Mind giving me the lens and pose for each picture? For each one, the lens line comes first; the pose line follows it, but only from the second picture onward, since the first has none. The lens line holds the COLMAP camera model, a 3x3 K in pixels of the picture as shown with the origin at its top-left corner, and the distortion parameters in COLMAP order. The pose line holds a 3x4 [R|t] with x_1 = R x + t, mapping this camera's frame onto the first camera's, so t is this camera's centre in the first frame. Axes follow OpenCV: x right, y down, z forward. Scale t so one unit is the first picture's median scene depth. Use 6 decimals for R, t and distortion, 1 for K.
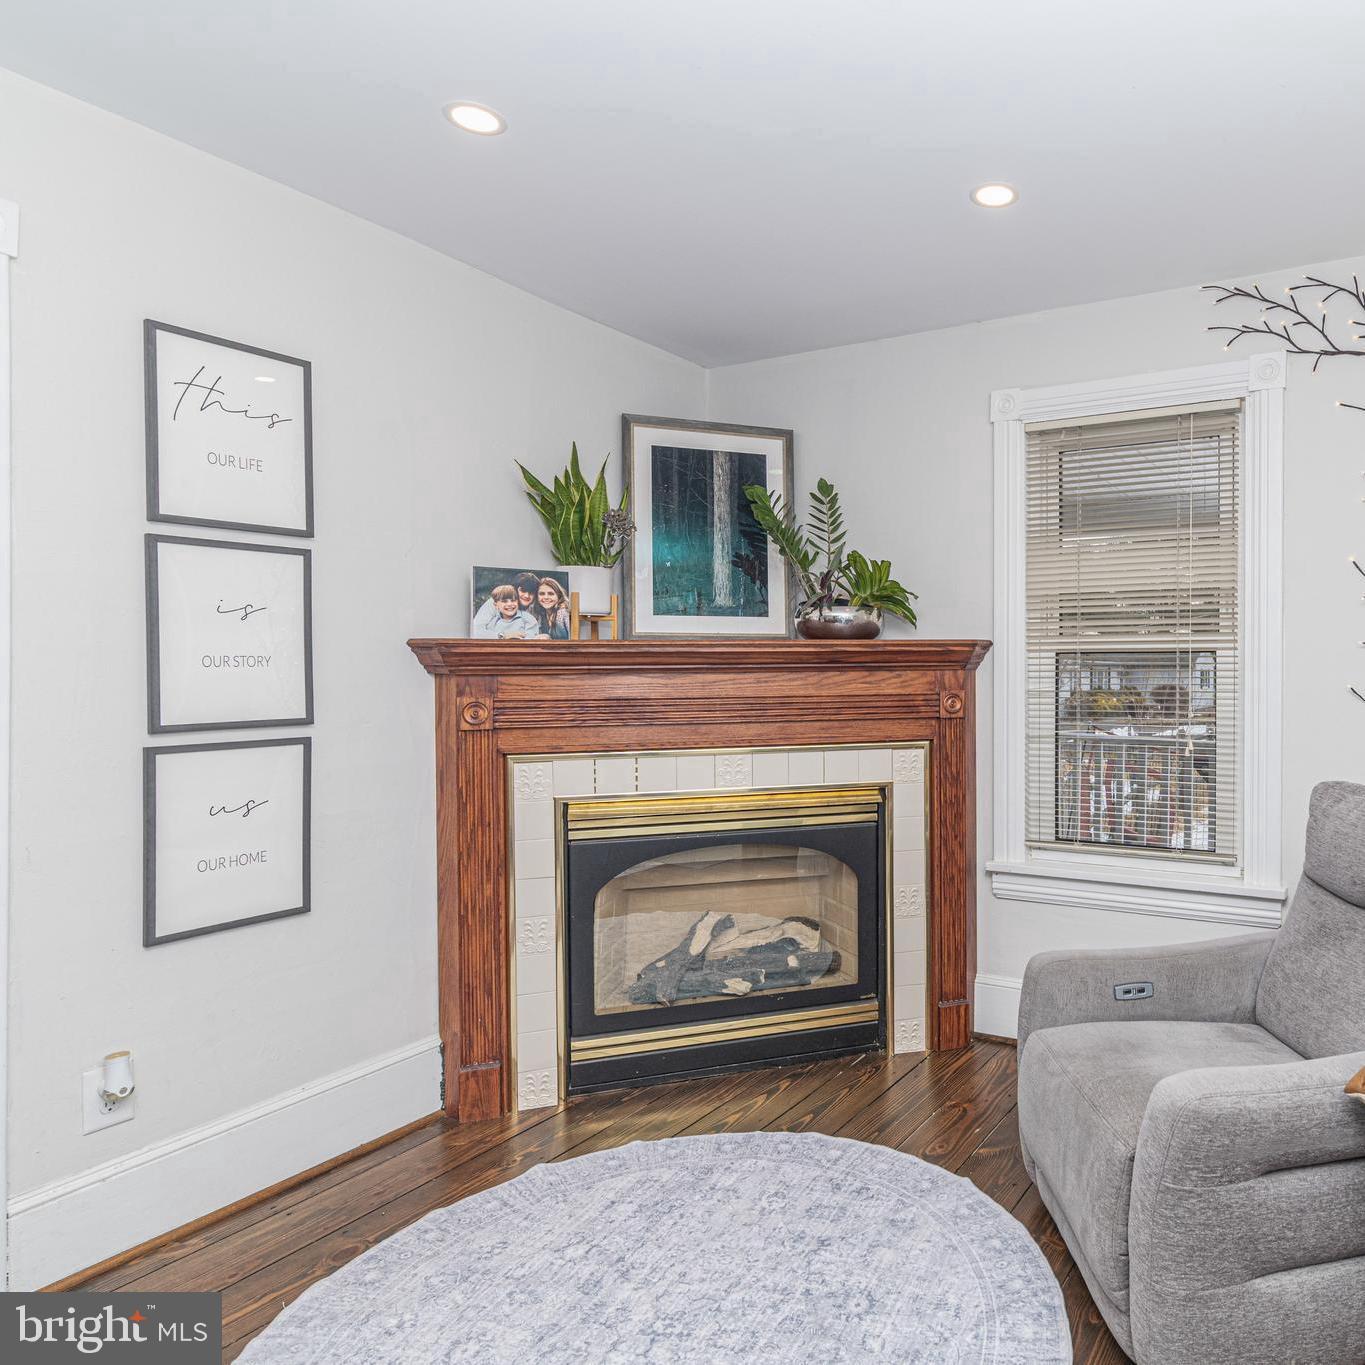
lens RADIAL K [[891.2, 0, 682.5], [0, 891.2, 678.6], [0, 0, 1]] dist [0.010597, 0.001032]
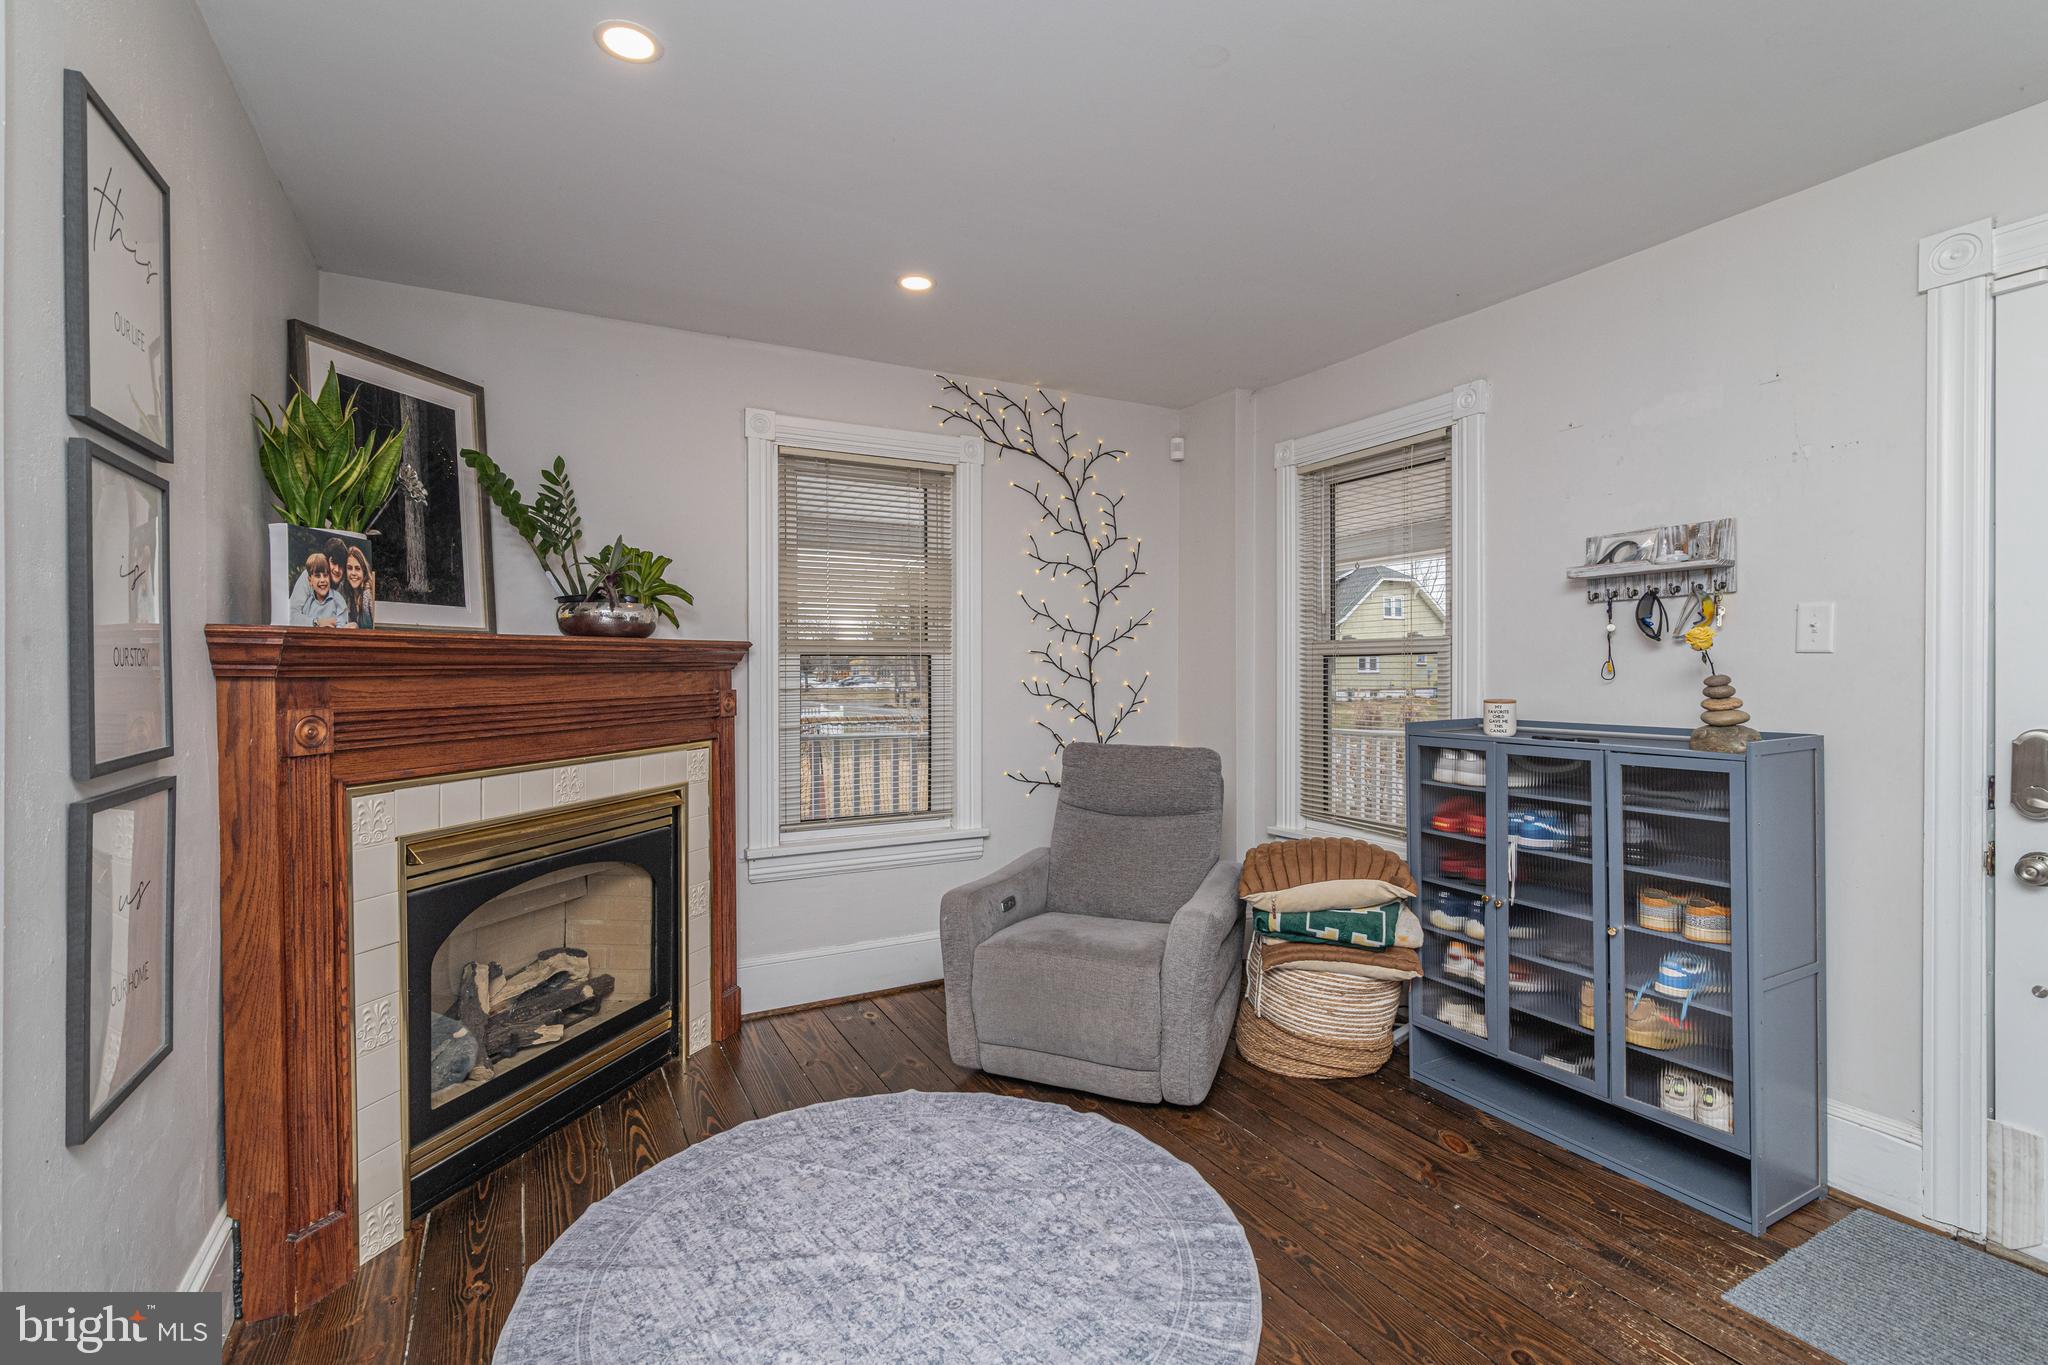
lens RADIAL K [[943.4, 0, 1025.1], [0, 943.4, 681.4], [0, 0, 1]] dist [0.010401, -0.001100]
pose [[0.598931, -0.011274, 0.800722, -0.405424], [0.010456, 0.999926, 0.006259, 0.000027], [-0.800733, 0.004623, 0.599004, 0.072269]]
